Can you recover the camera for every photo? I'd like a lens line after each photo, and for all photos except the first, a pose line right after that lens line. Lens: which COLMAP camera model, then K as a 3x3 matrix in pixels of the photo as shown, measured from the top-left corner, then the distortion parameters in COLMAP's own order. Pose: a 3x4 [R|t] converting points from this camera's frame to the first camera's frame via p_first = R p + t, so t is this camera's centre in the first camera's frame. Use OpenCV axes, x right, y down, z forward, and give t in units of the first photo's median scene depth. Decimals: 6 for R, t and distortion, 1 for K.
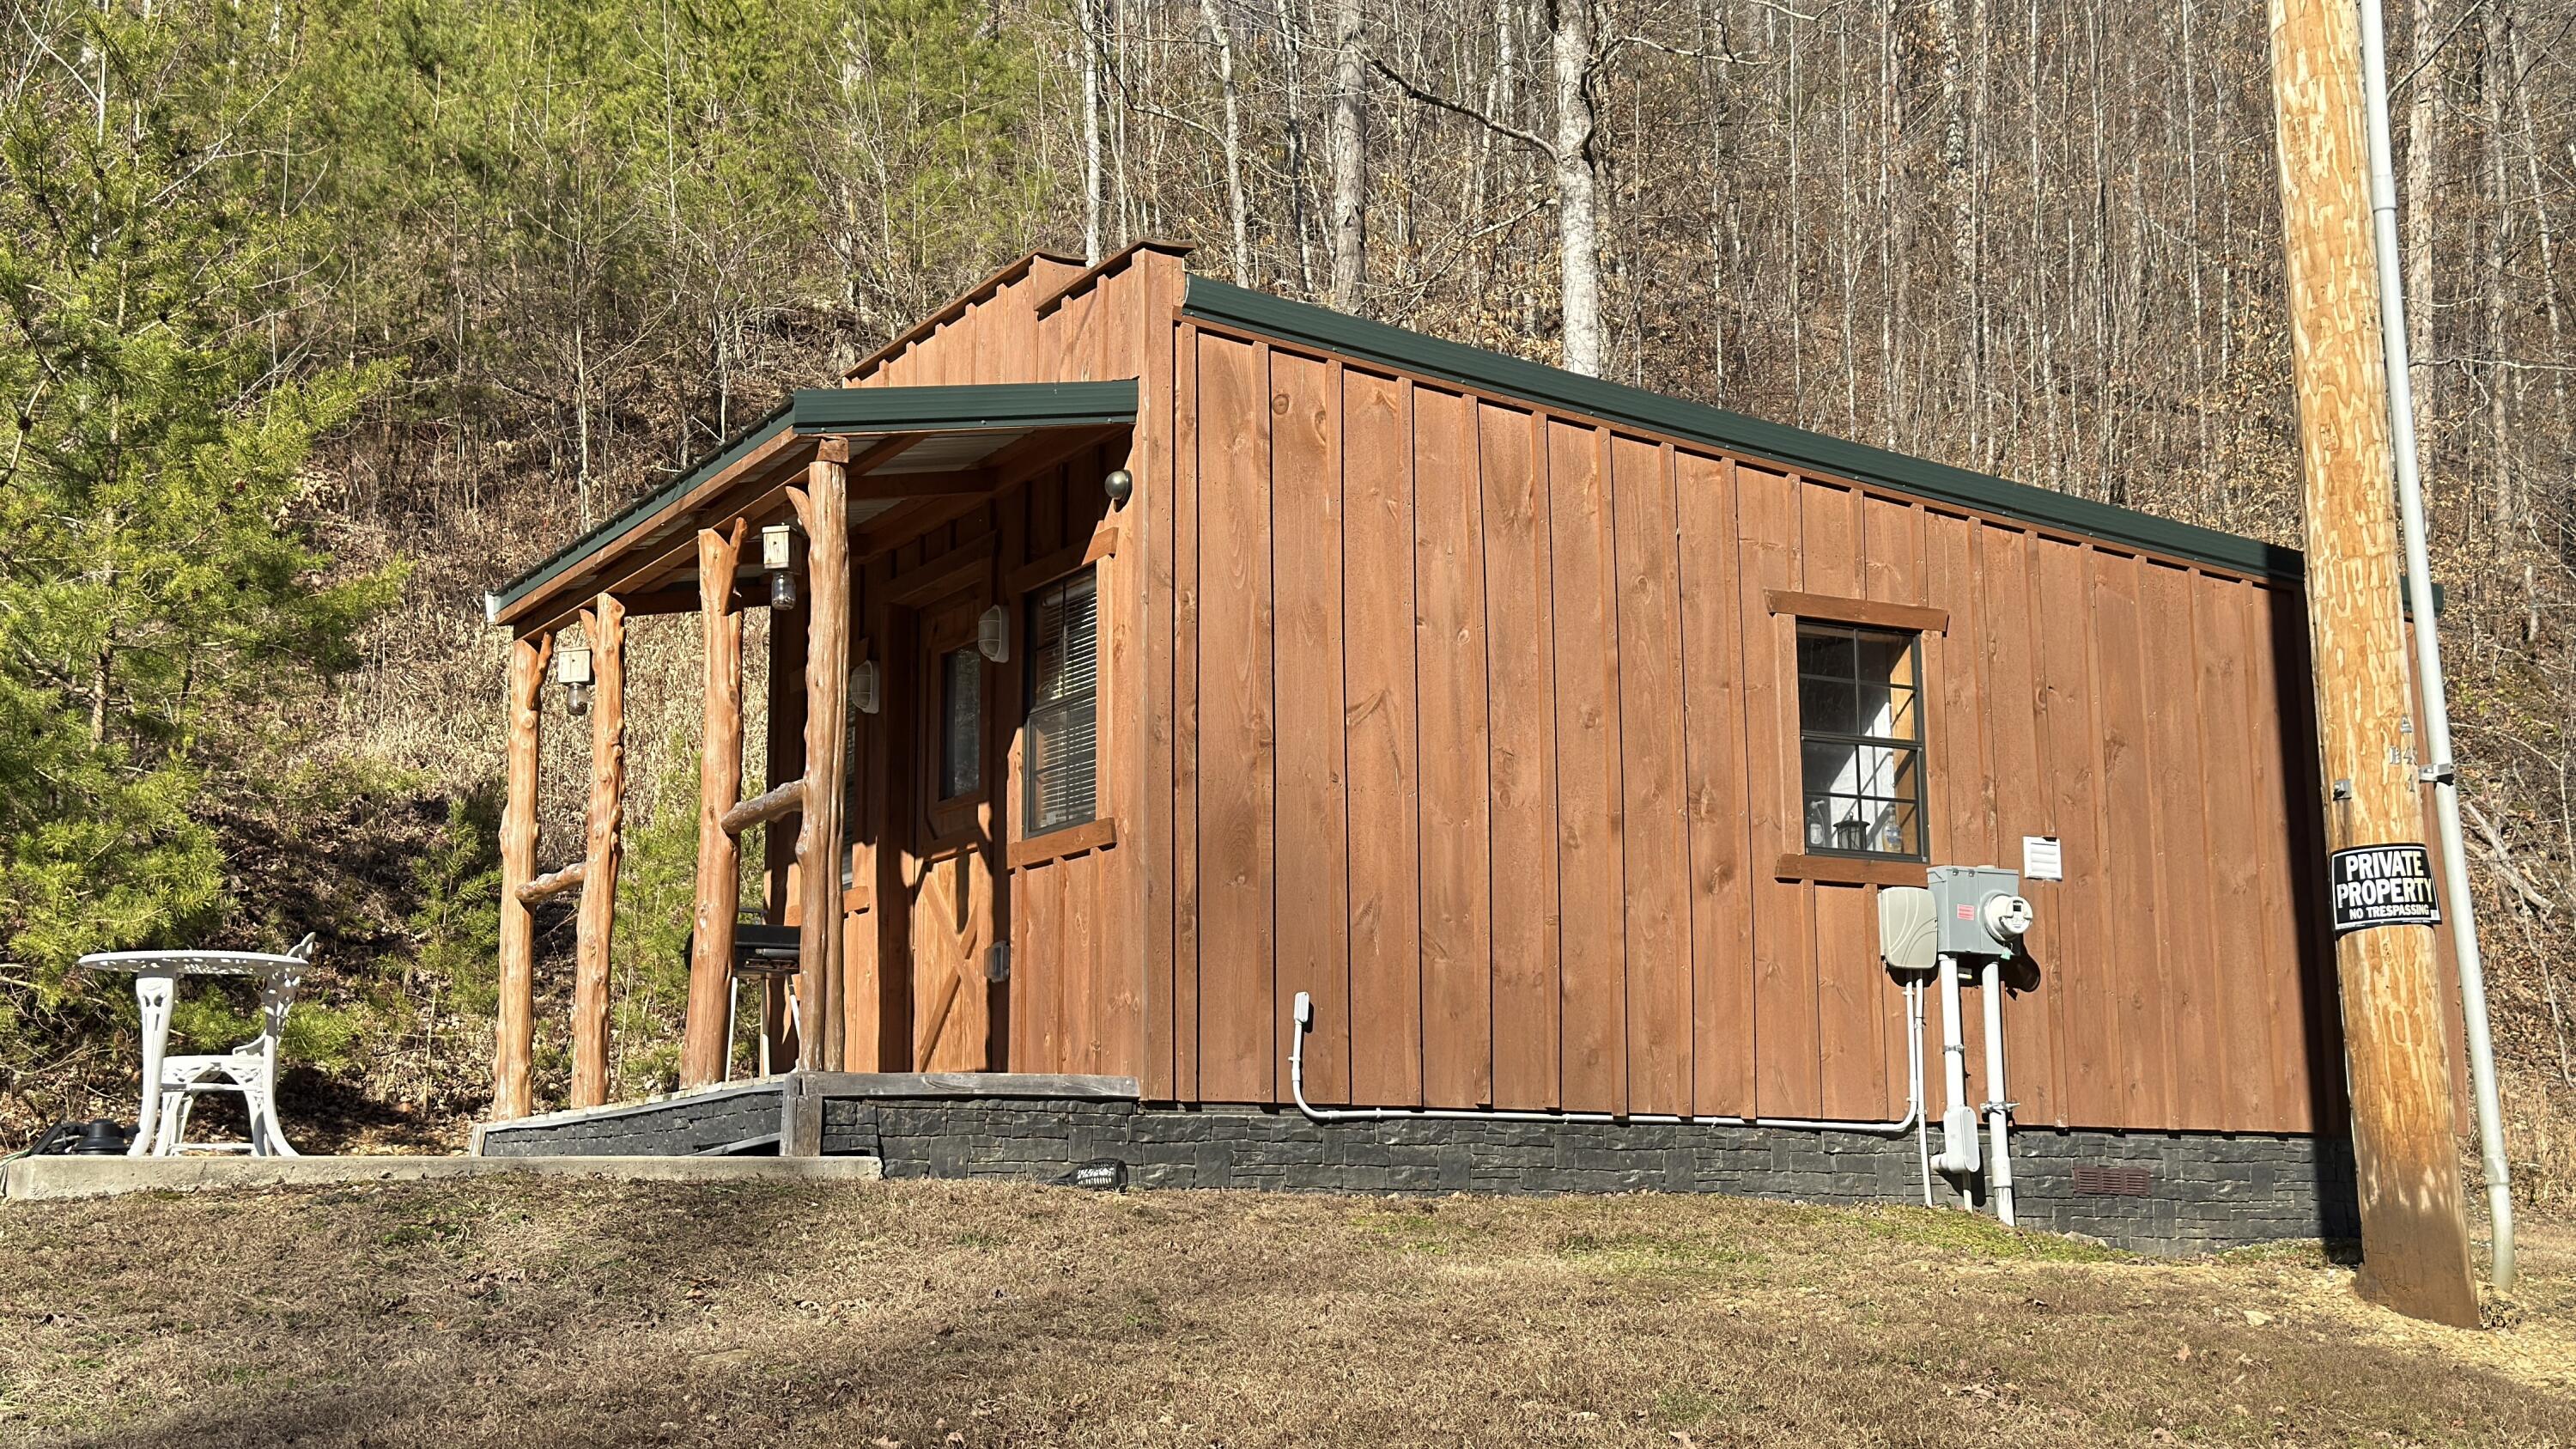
lens RADIAL K [[3232.0, 0, 1288.0], [0, 3232.0, 724.5], [0, 0, 1]] dist [-0.008600, -0.004549]
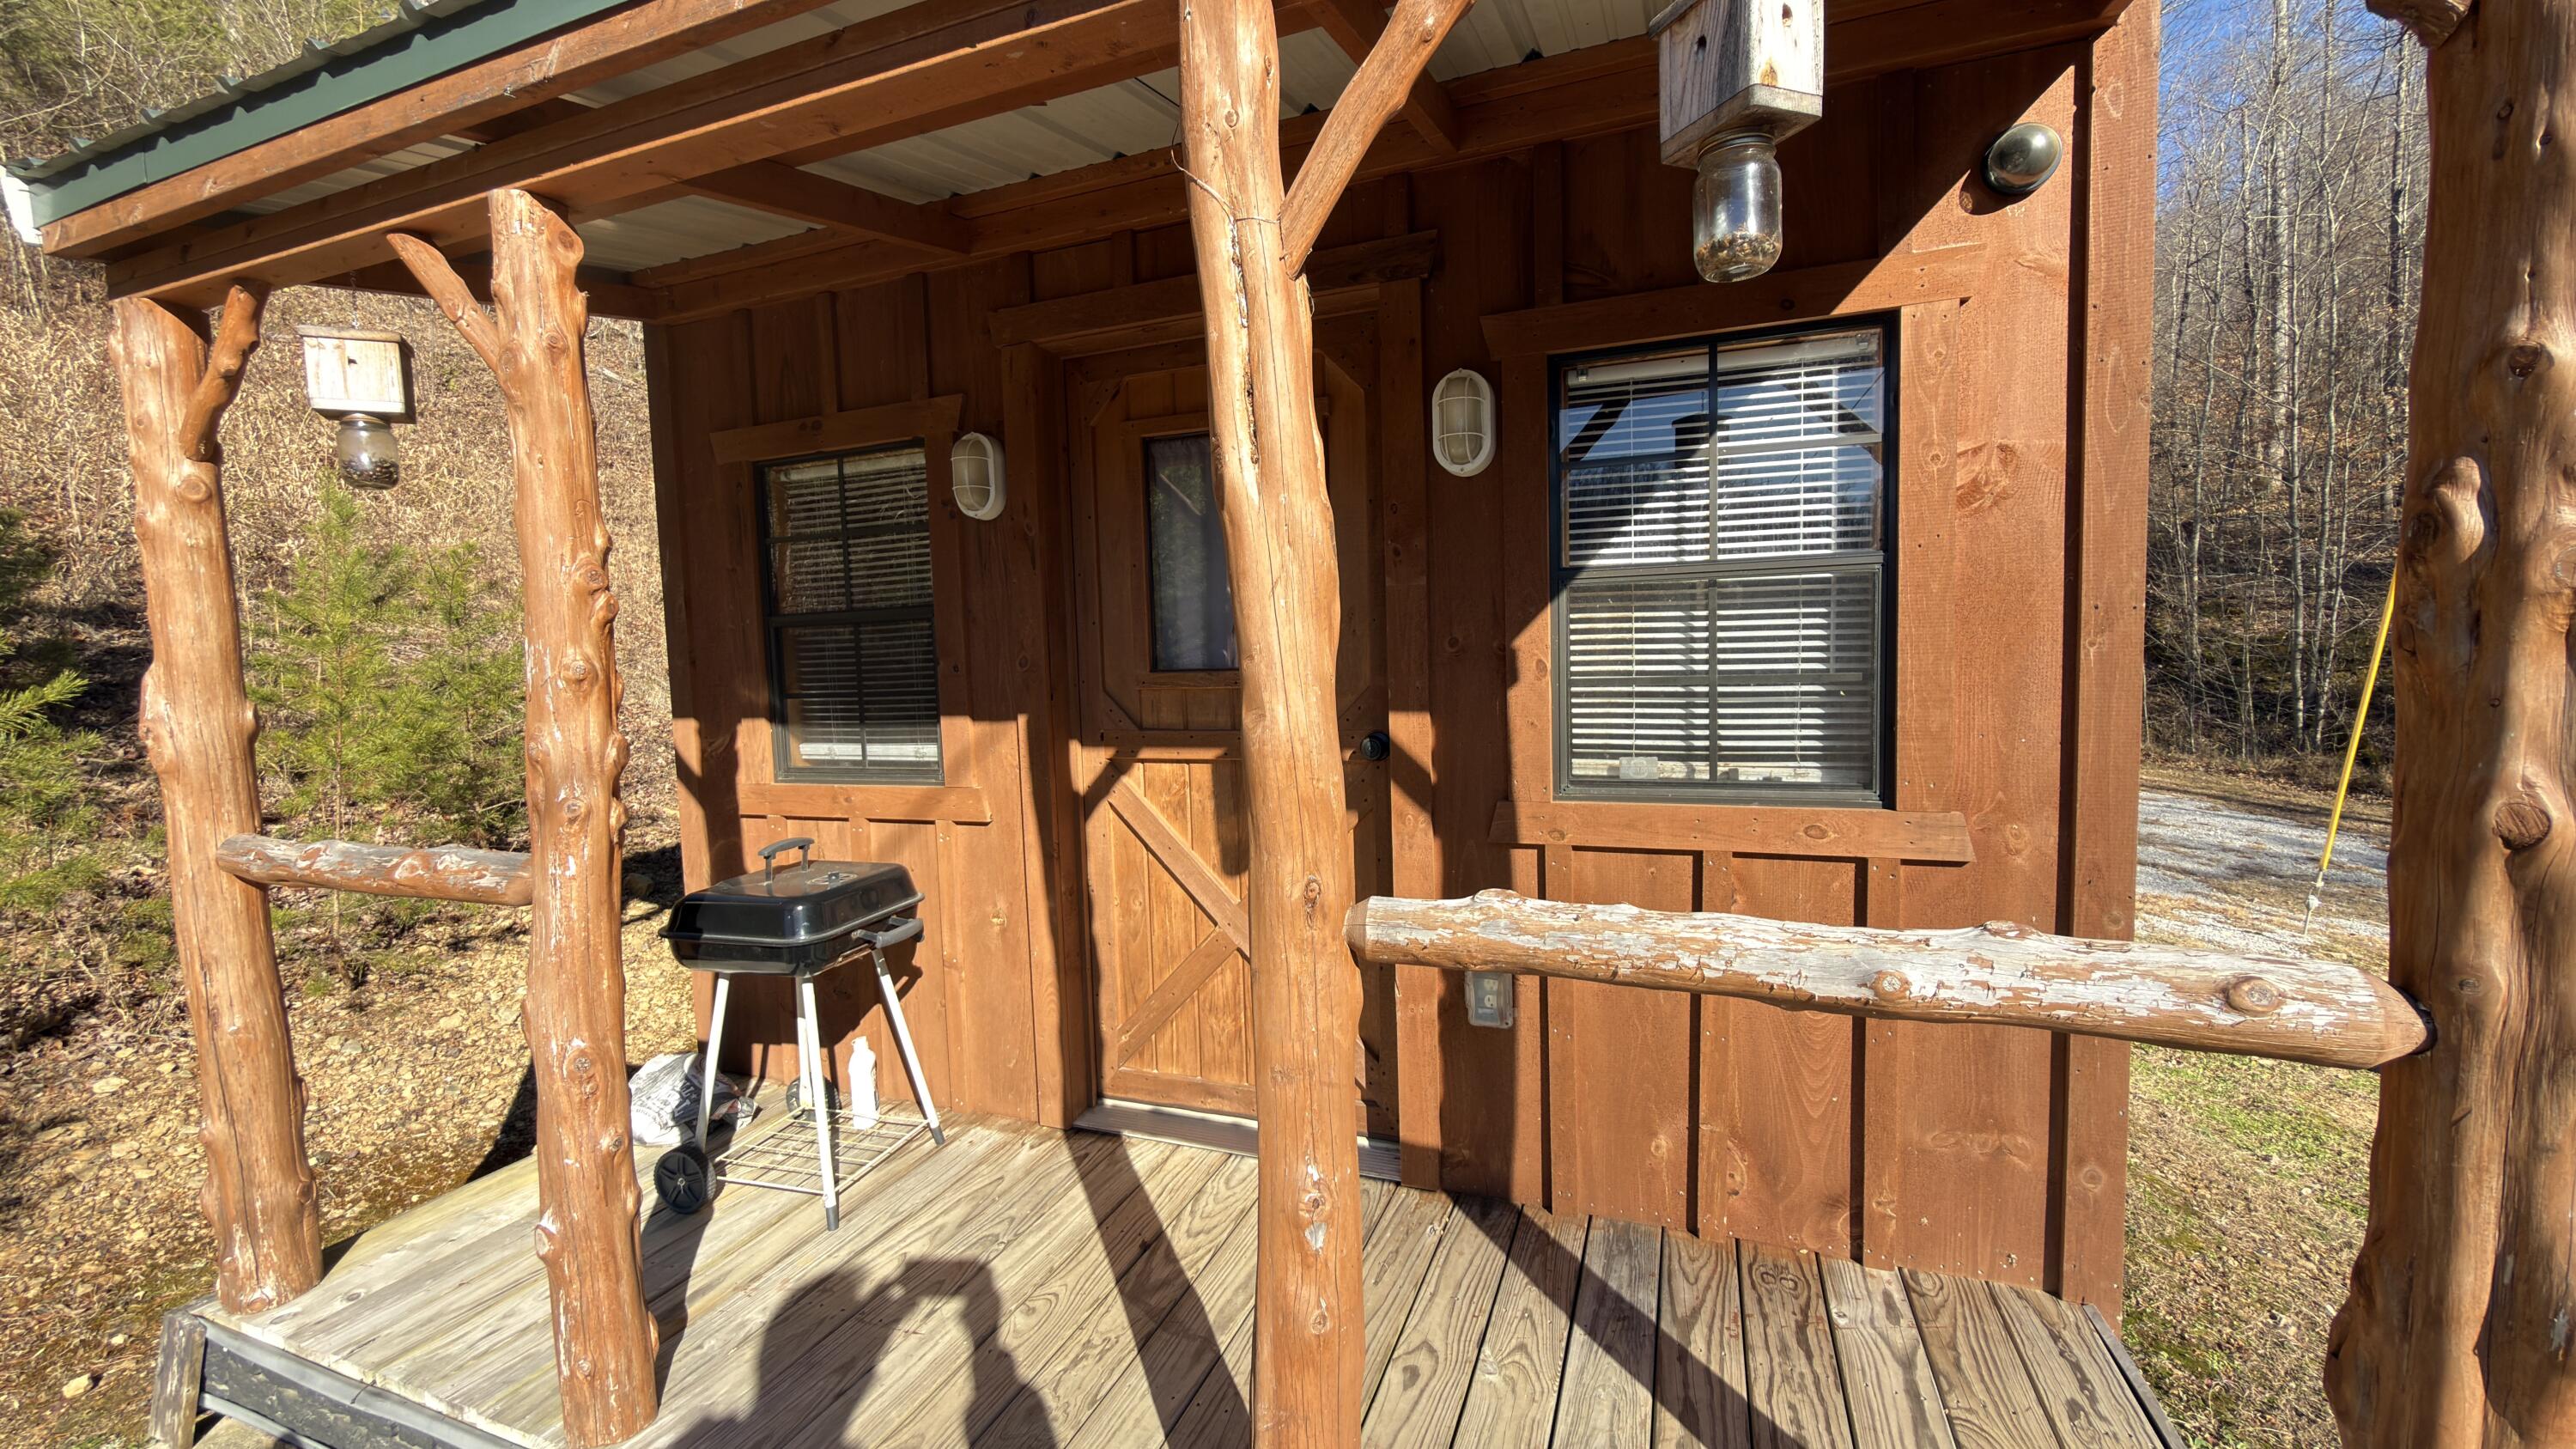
lens RADIAL K [[1026.8, 0, 1288.0], [0, 1026.8, 724.5], [0, 0, 1]] dist [-0.000452, 0.000314]
pose [[0.778695, -0.066432, 0.623876, -0.213098], [-0.075973, 0.977077, 0.198868, -0.008918], [-0.622786, -0.202255, 0.755798, 0.805947]]
